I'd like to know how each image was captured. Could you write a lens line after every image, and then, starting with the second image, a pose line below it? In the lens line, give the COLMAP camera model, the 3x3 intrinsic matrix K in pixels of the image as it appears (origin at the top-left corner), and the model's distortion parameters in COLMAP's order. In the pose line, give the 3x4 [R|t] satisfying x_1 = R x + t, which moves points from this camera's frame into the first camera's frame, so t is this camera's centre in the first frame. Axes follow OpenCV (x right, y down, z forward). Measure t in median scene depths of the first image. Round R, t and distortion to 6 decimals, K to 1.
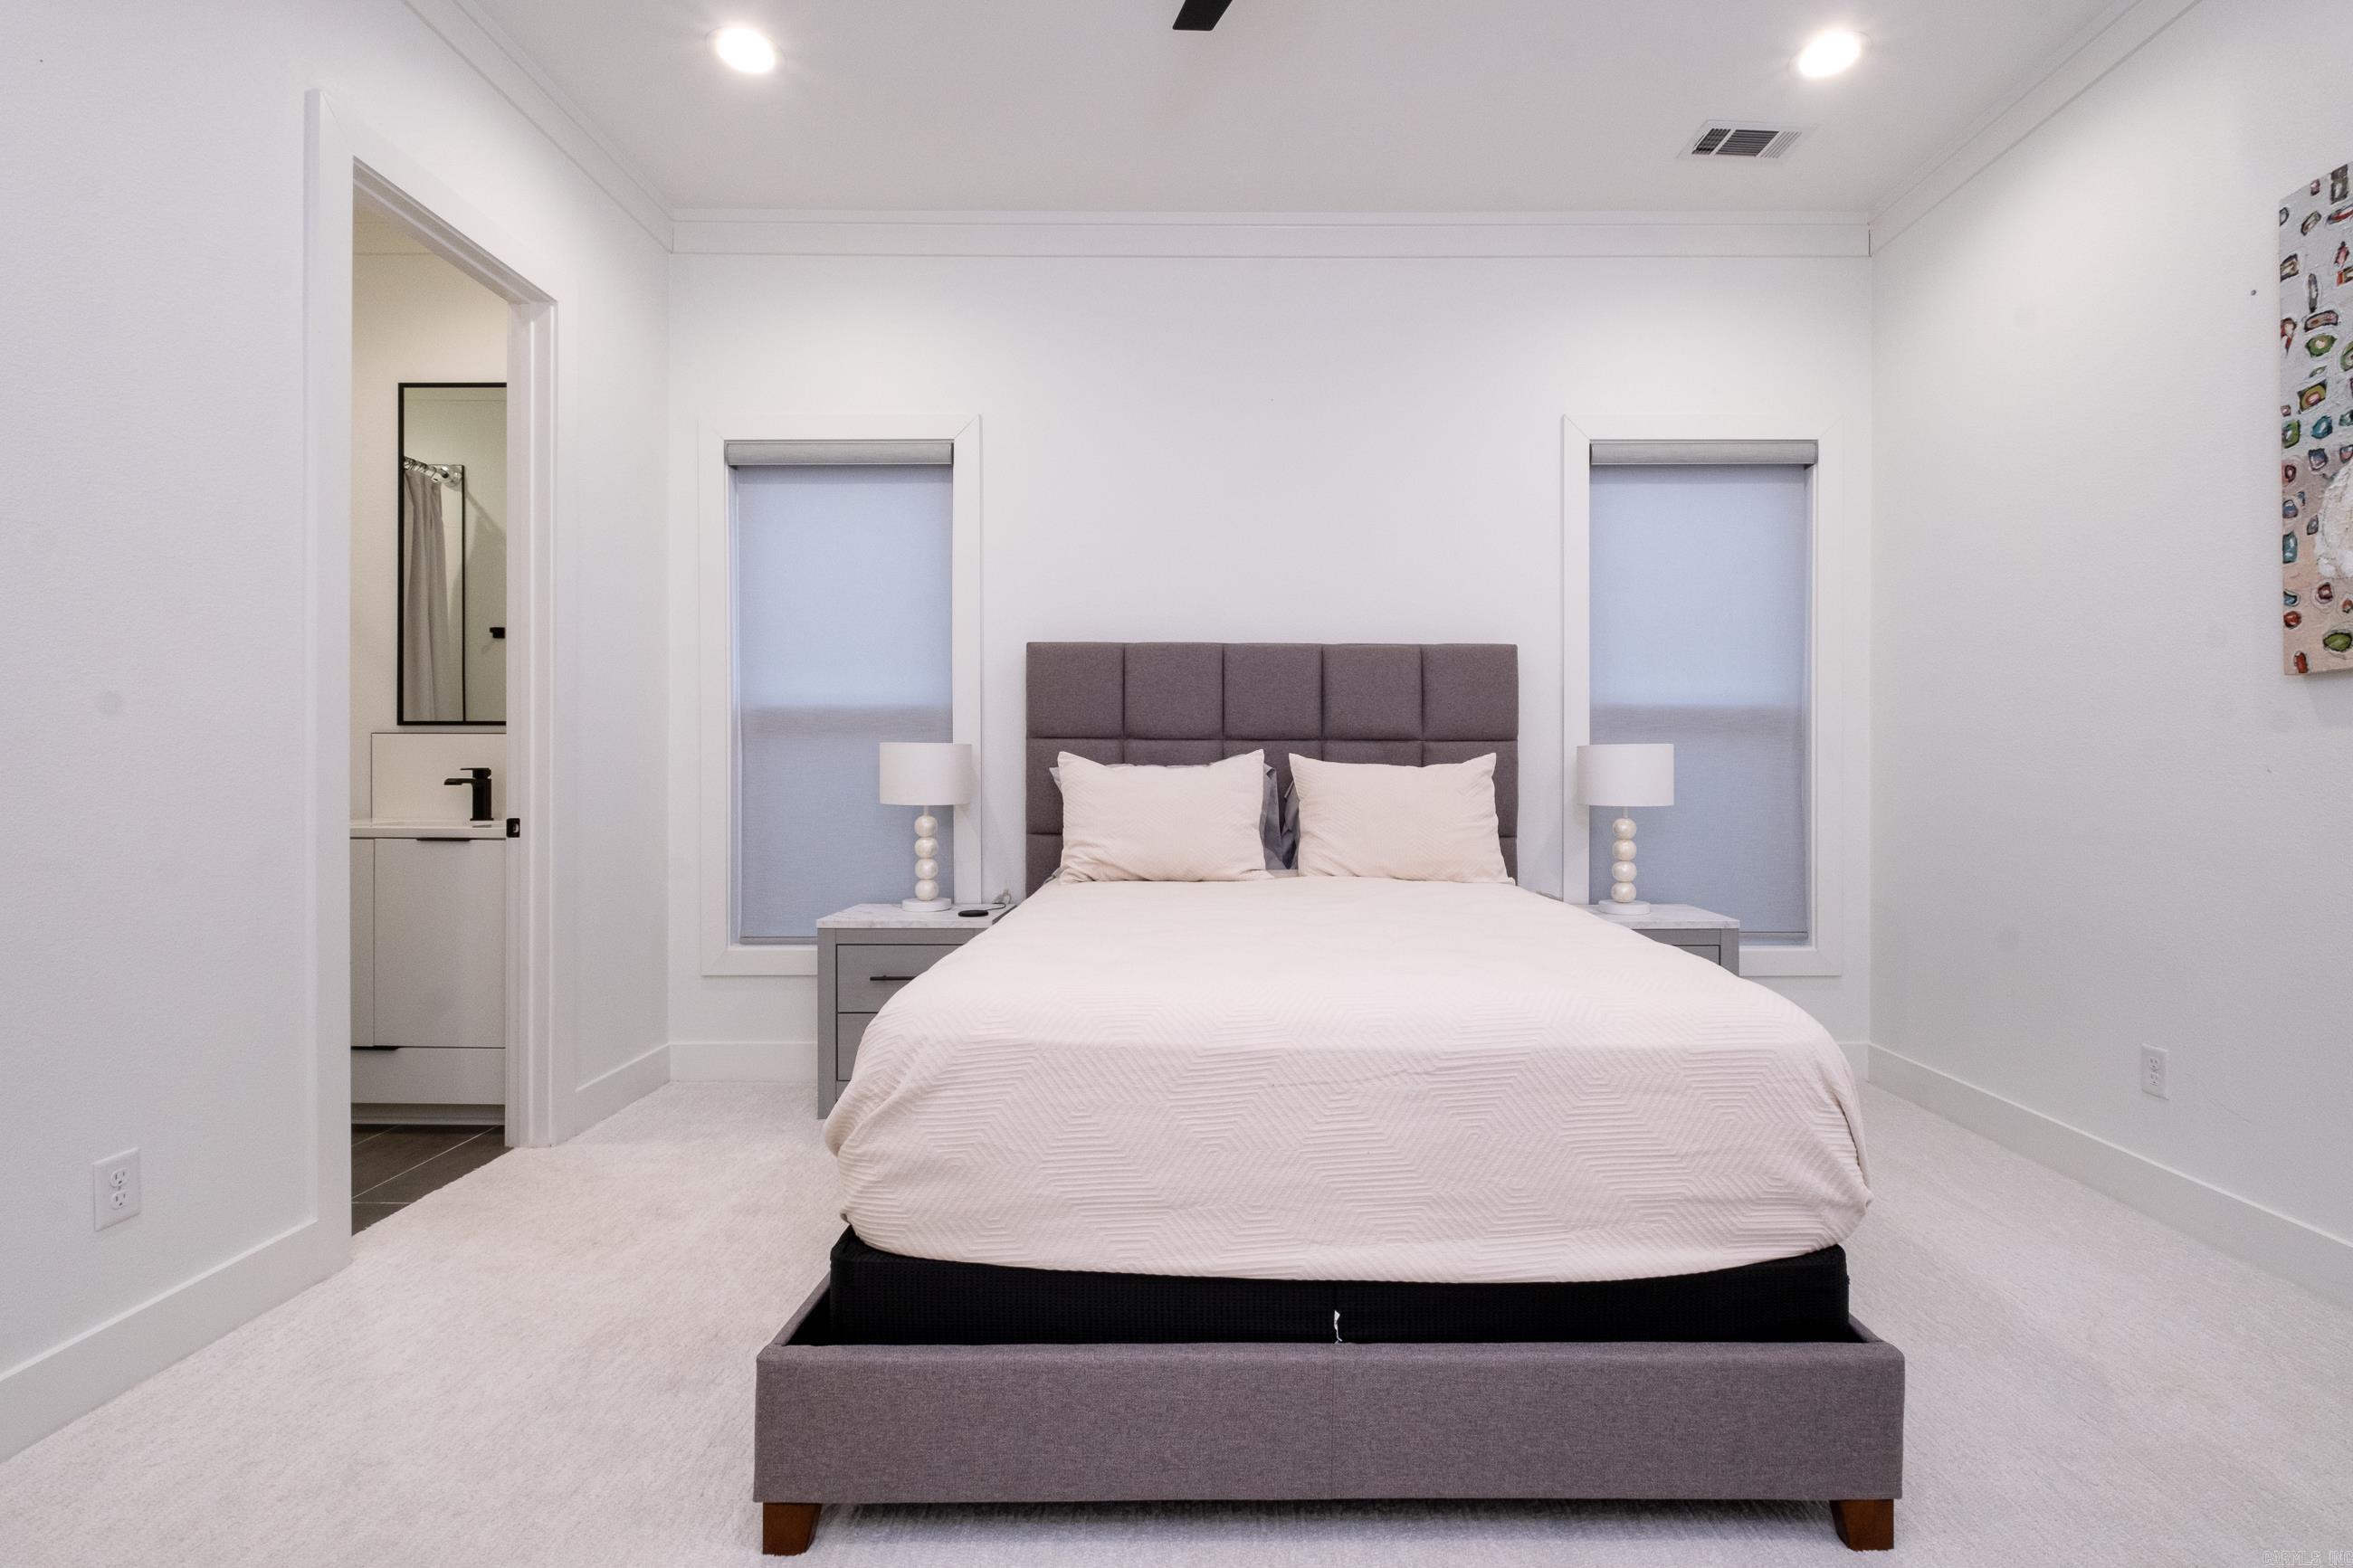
lens RADIAL K [[1049.8, 0, 1186.7], [0, 1049.8, 781.9], [0, 0, 1]] dist [-0.006685, 0.001039]
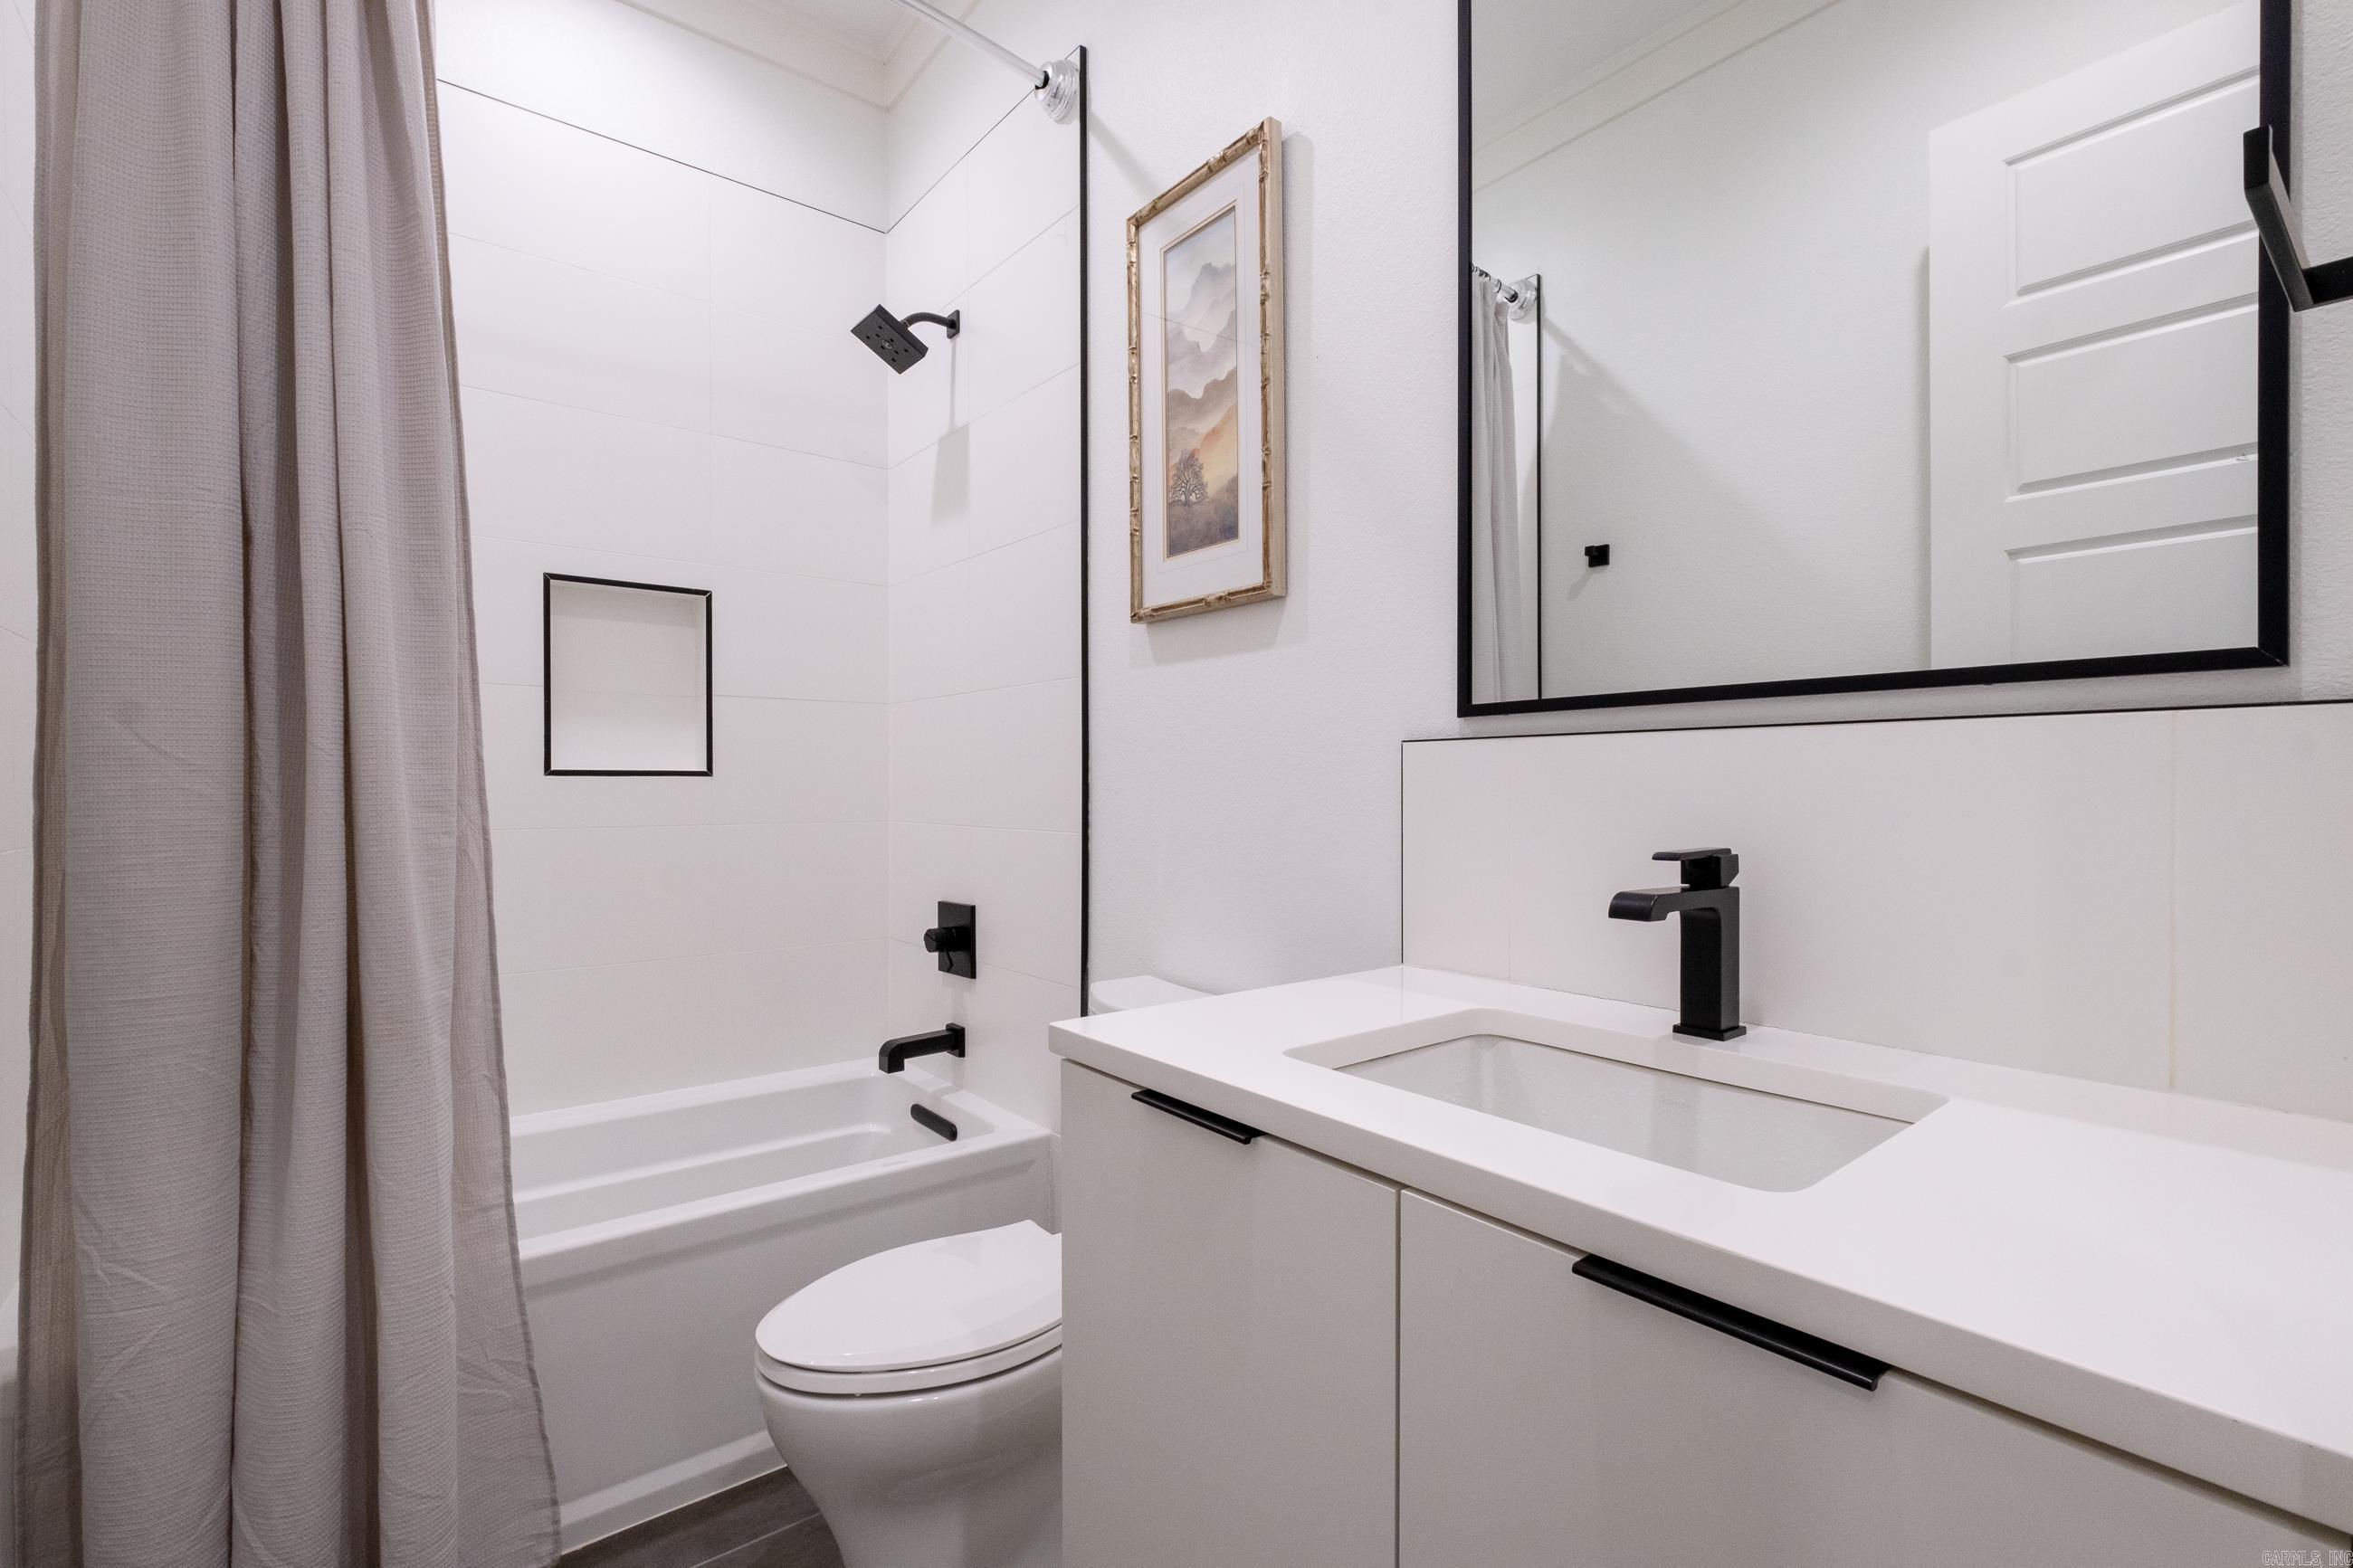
lens RADIAL K [[1049.8, 0, 1179.1], [0, 1049.8, 797.7], [0, 0, 1]] dist [-0.006685, 0.001039]
pose [[0.643926, 0.013732, -0.764965, -0.386662], [-0.017836, 0.999837, 0.002934, -0.018804], [0.764880, 0.011755, 0.644066, 0.498652]]
